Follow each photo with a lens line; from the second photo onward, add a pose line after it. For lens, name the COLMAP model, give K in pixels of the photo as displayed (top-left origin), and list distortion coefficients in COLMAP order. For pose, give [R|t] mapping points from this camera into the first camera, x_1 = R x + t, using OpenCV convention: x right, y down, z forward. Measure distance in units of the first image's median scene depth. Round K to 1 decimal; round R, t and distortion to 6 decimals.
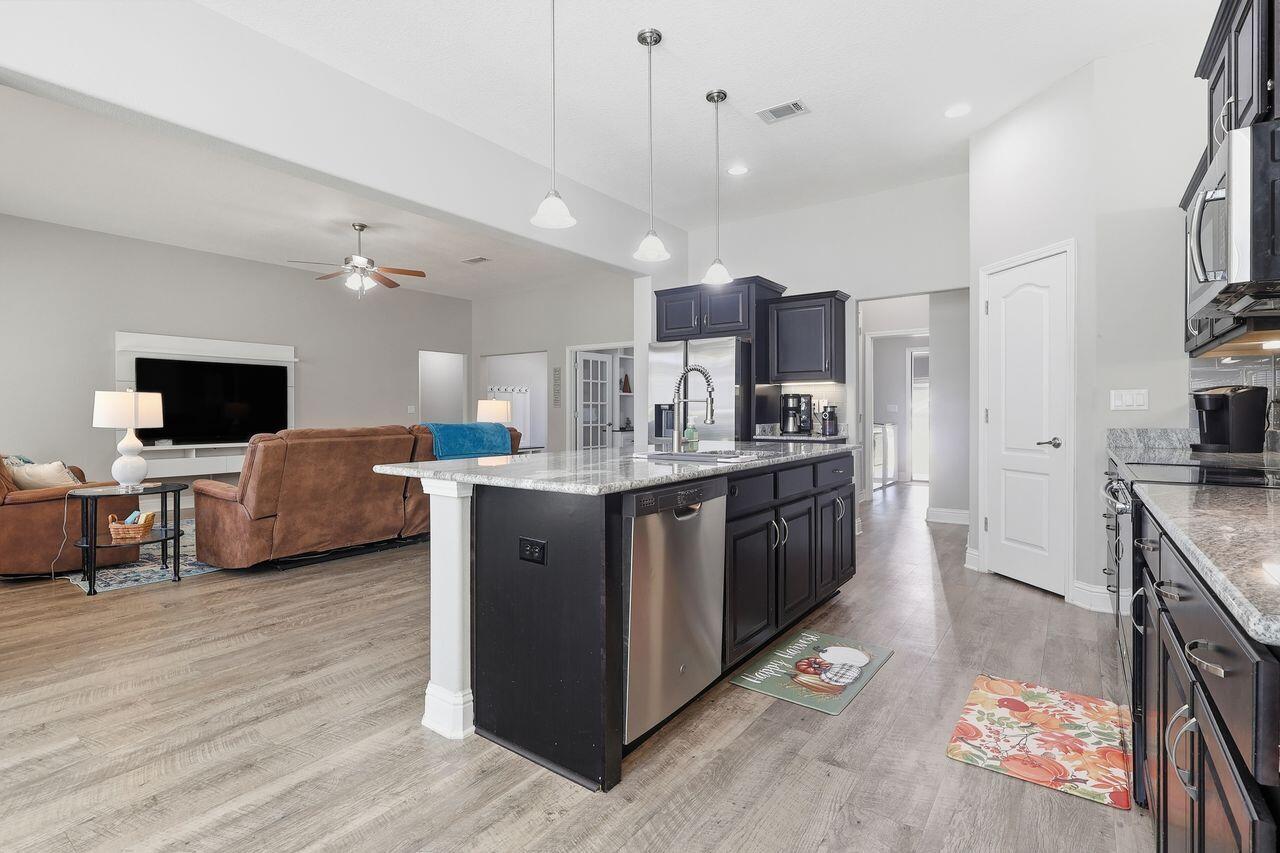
lens RADIAL K [[603.6, 0, 638.0], [0, 603.6, 418.6], [0, 0, 1]] dist [-0.002730, -0.000436]
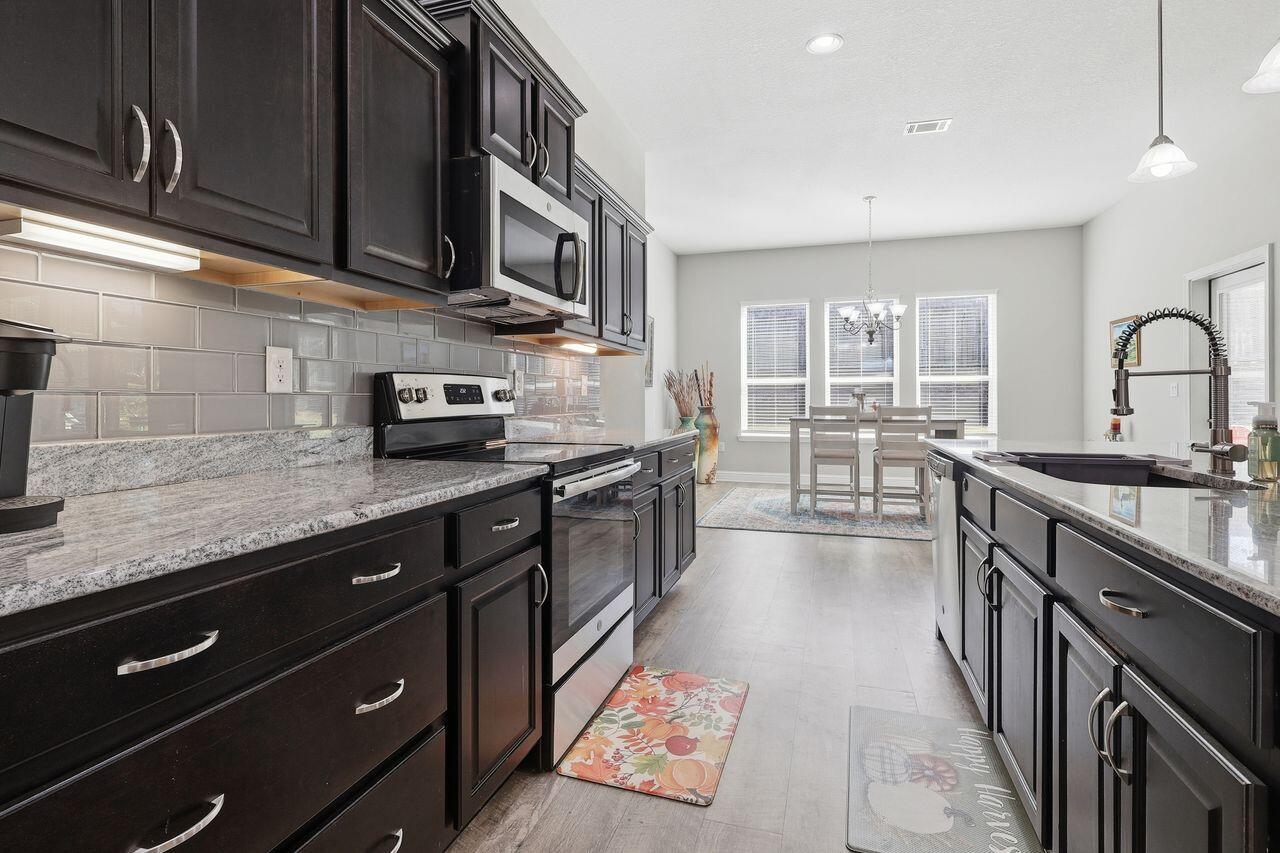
lens RADIAL K [[615.8, 0, 644.3], [0, 615.8, 408.4], [0, 0, 1]] dist [-0.004871, 0.001924]
pose [[-0.945592, 0.008772, -0.325237, 0.999633], [0.002335, 0.999794, 0.020179, -0.013611], [0.325347, 0.018321, -0.945417, 1.887636]]
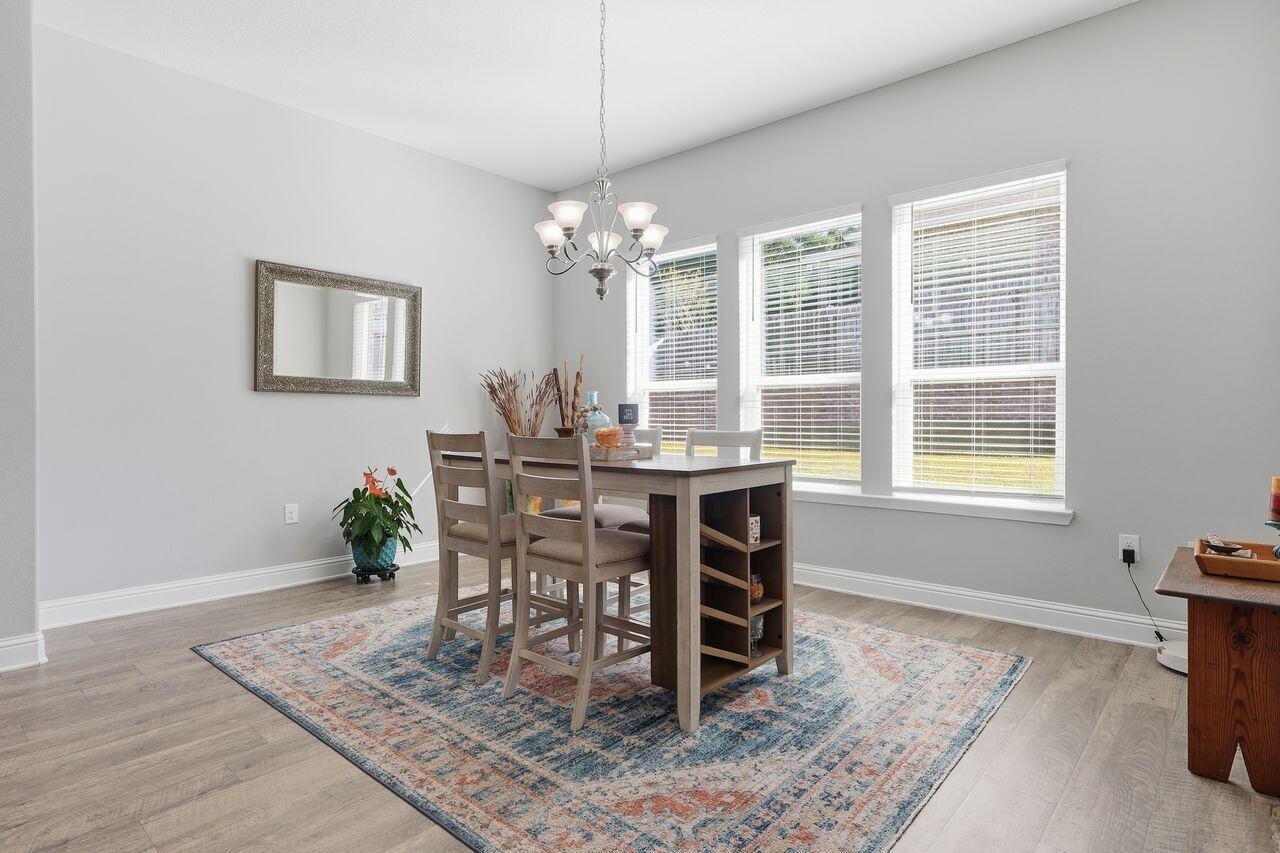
lens RADIAL K [[678.0, 0, 628.9], [0, 678.0, 414.7], [0, 0, 1]] dist [0.022234, 0.000640]
pose [[-0.995764, 0.000964, 0.091939, -1.125818], [0.001464, 0.999985, 0.005369, -0.007787], [-0.091932, 0.005481, -0.995750, 0.973691]]
